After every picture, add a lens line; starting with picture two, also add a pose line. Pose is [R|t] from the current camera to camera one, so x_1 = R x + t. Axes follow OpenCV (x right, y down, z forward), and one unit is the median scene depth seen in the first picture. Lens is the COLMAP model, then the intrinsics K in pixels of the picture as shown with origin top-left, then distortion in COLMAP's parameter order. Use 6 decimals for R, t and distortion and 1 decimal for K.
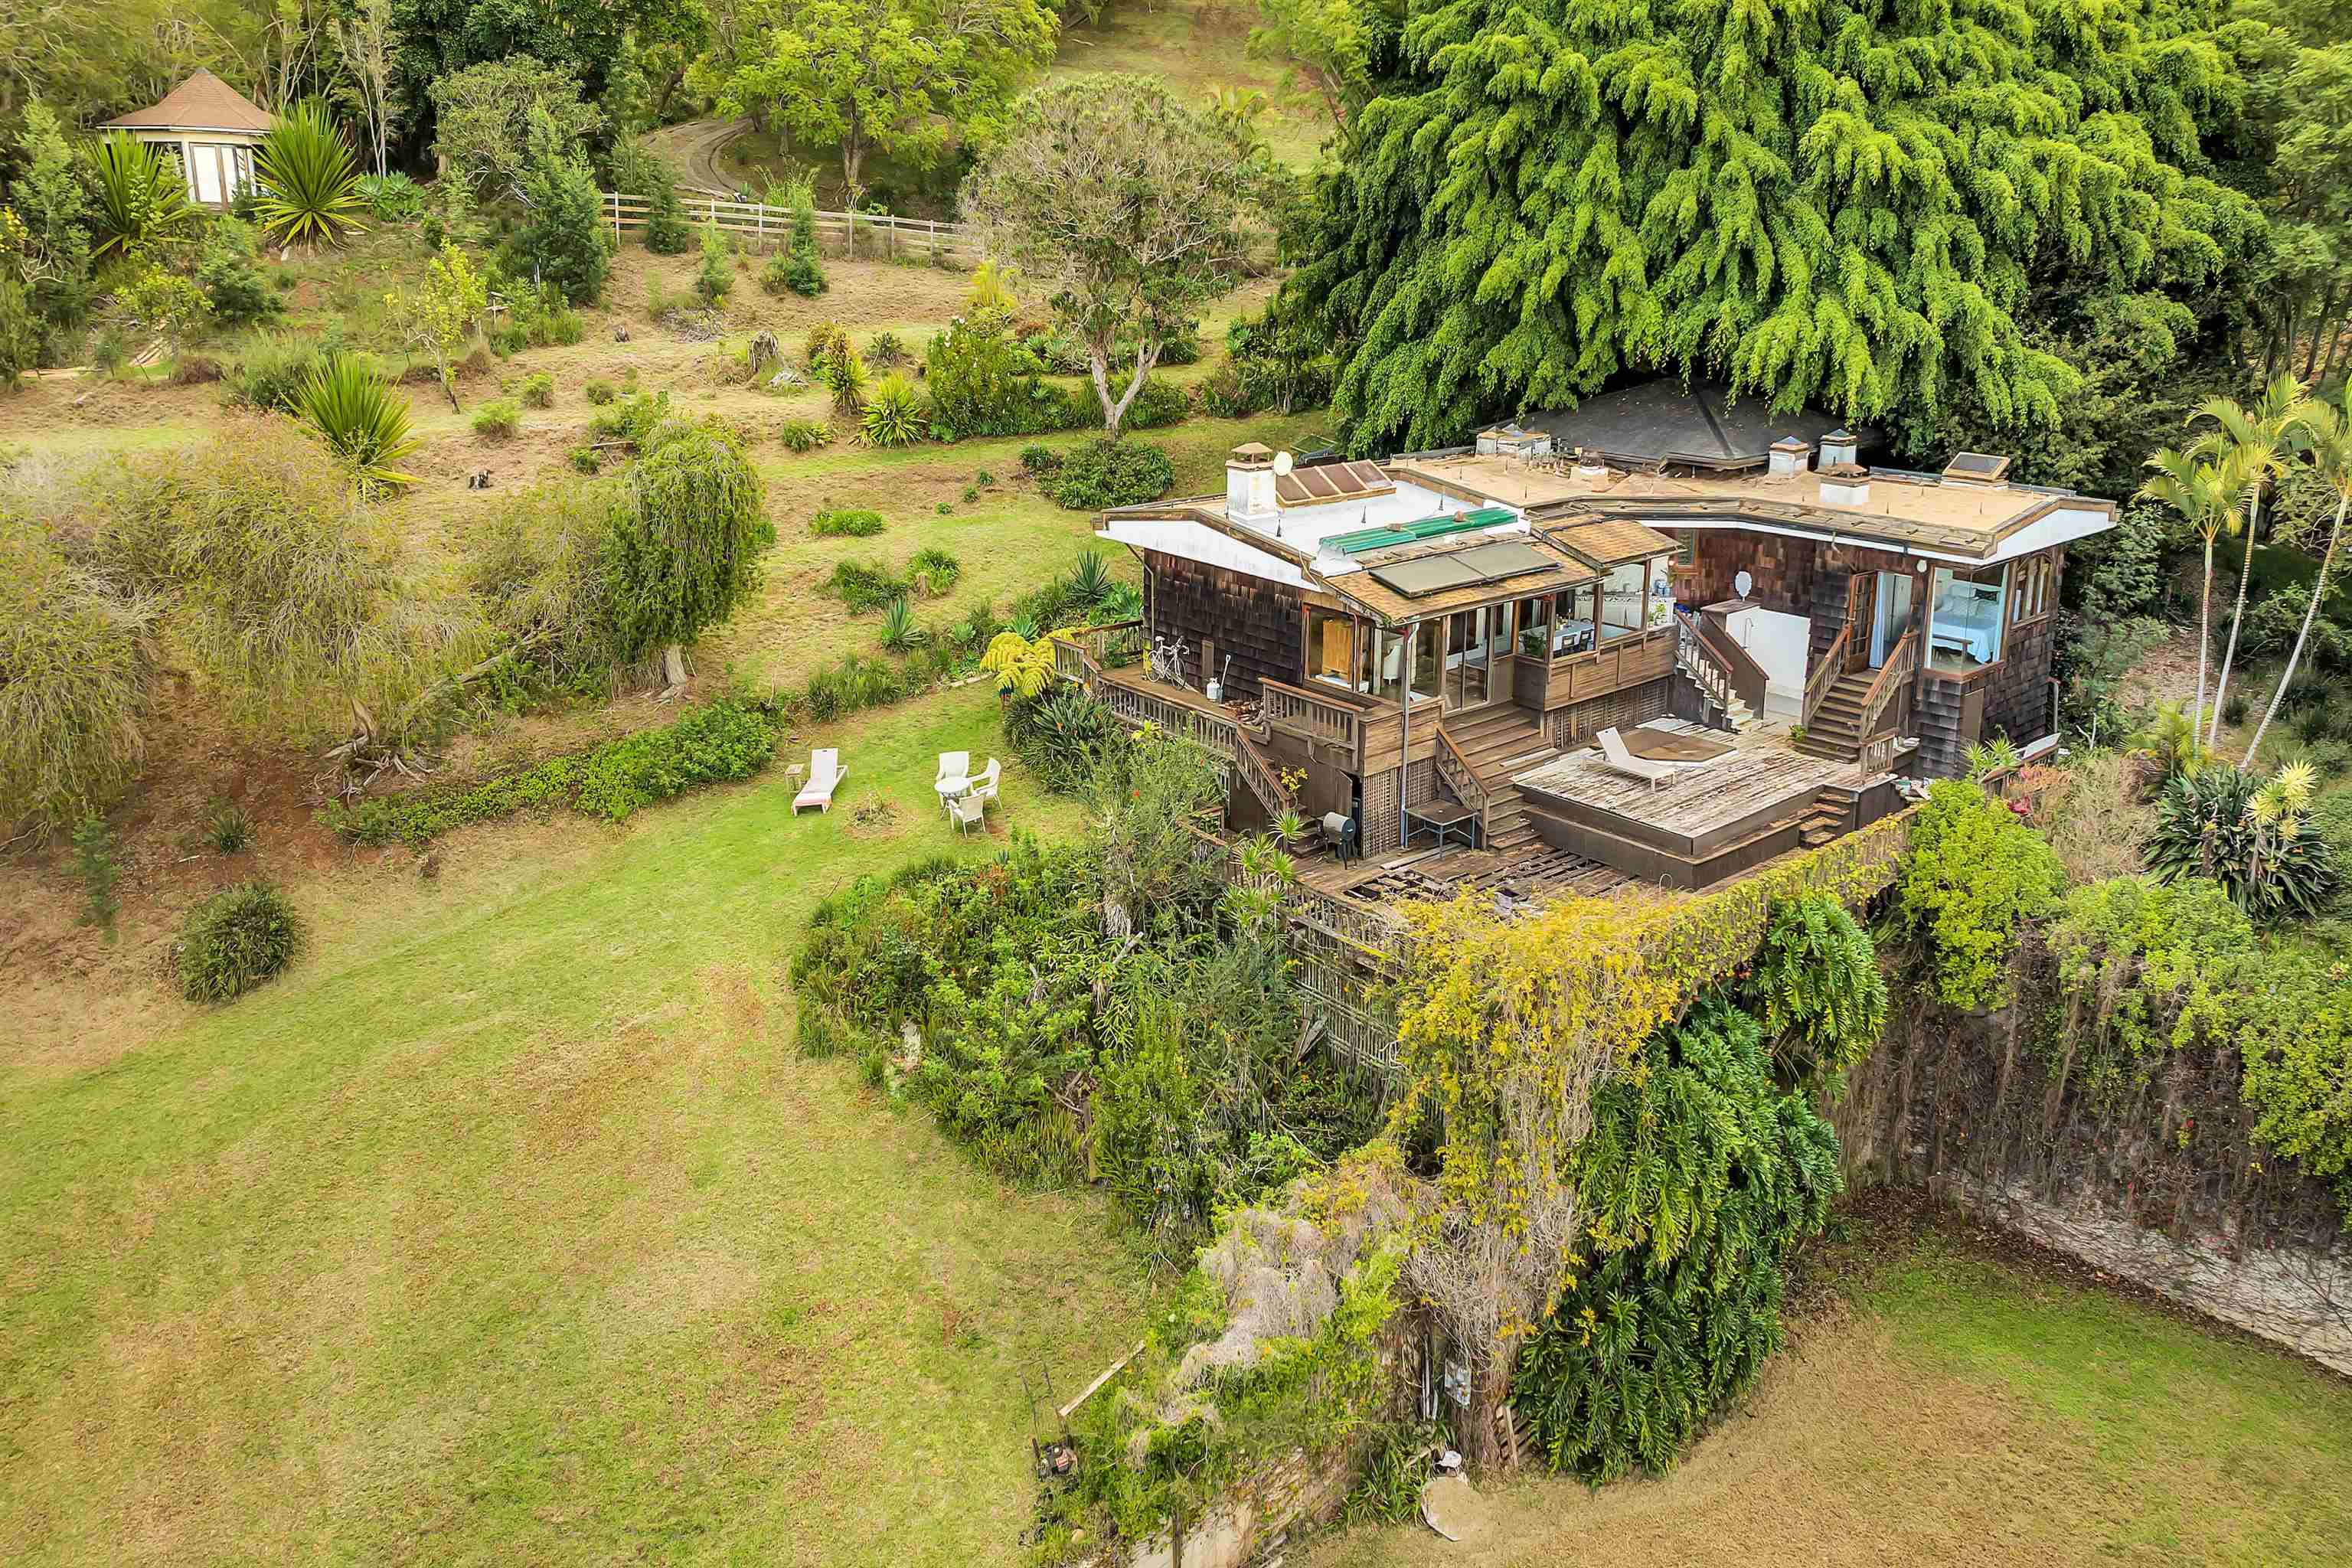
lens RADIAL K [[1619.9, 0, 1178.7], [0, 1619.9, 664.8], [0, 0, 1]] dist [-0.077716, 0.045674]
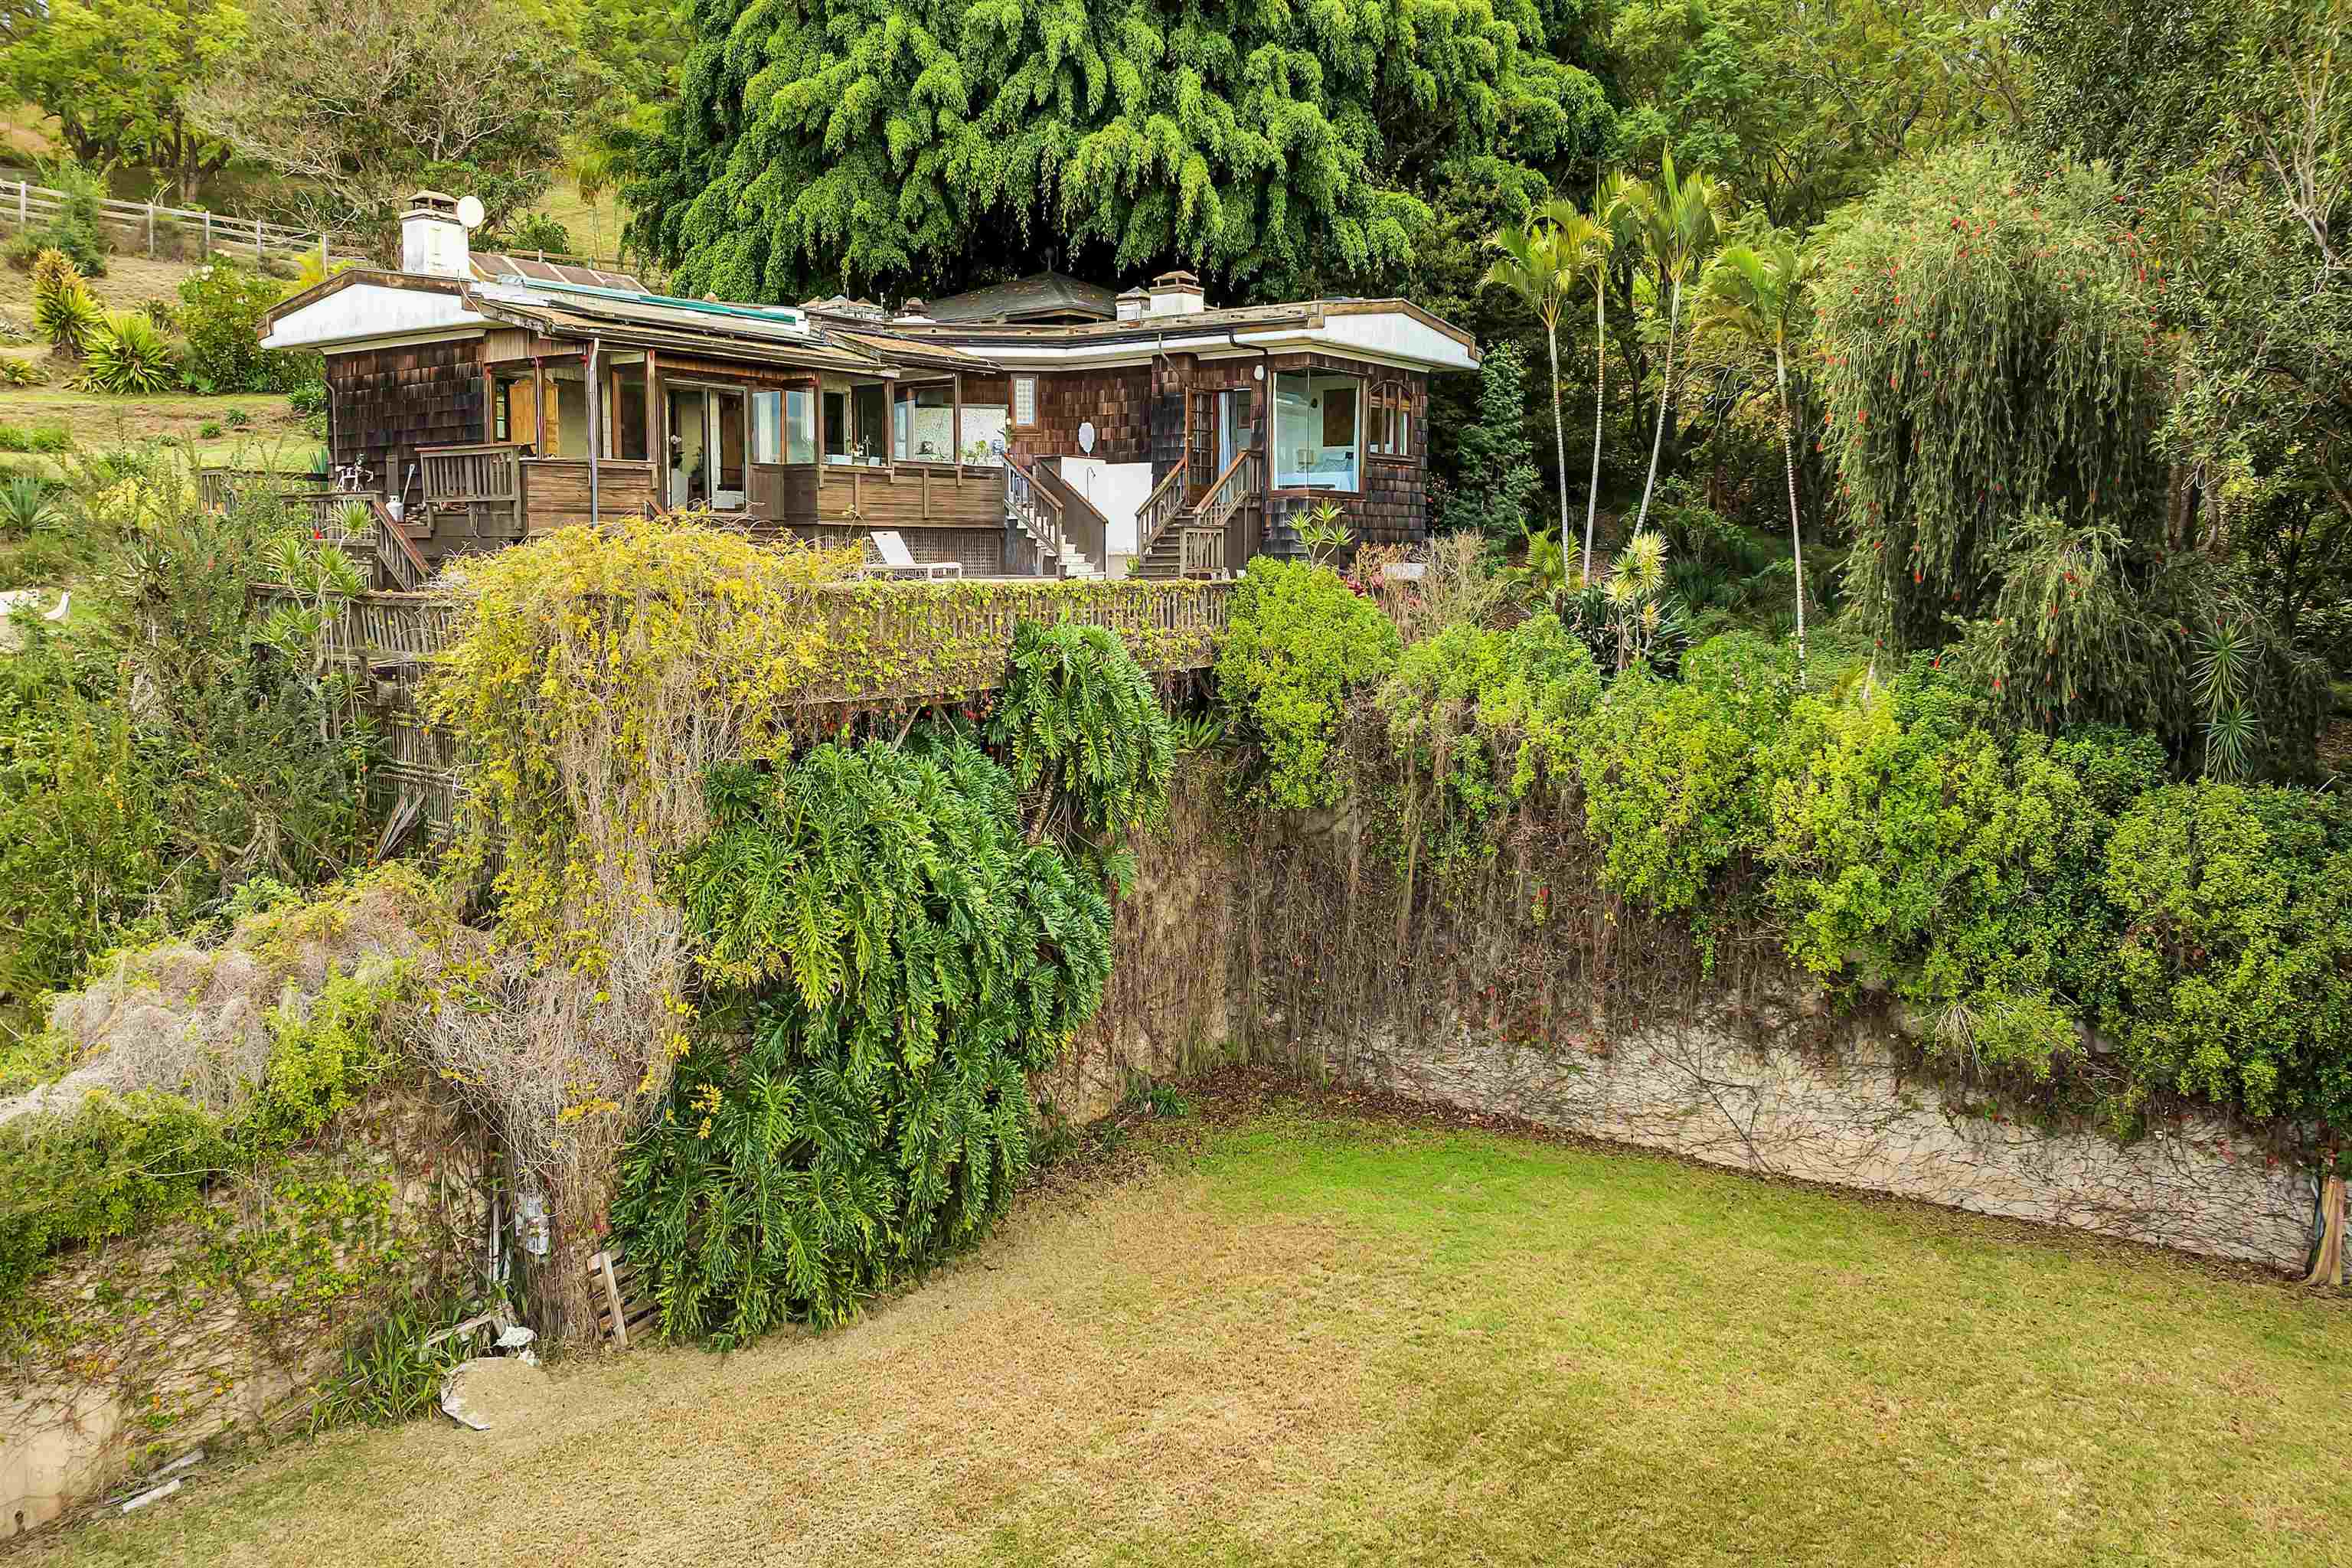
lens RADIAL K [[1626.7, 0, 1244.7], [0, 1626.7, 786.5], [0, 0, 1]] dist [-0.081031, 0.040531]
pose [[0.959529, -0.020891, 0.280834, 0.236970], [0.050911, 0.993681, -0.100029, 0.295048], [-0.276969, 0.110278, 0.954530, 0.207819]]
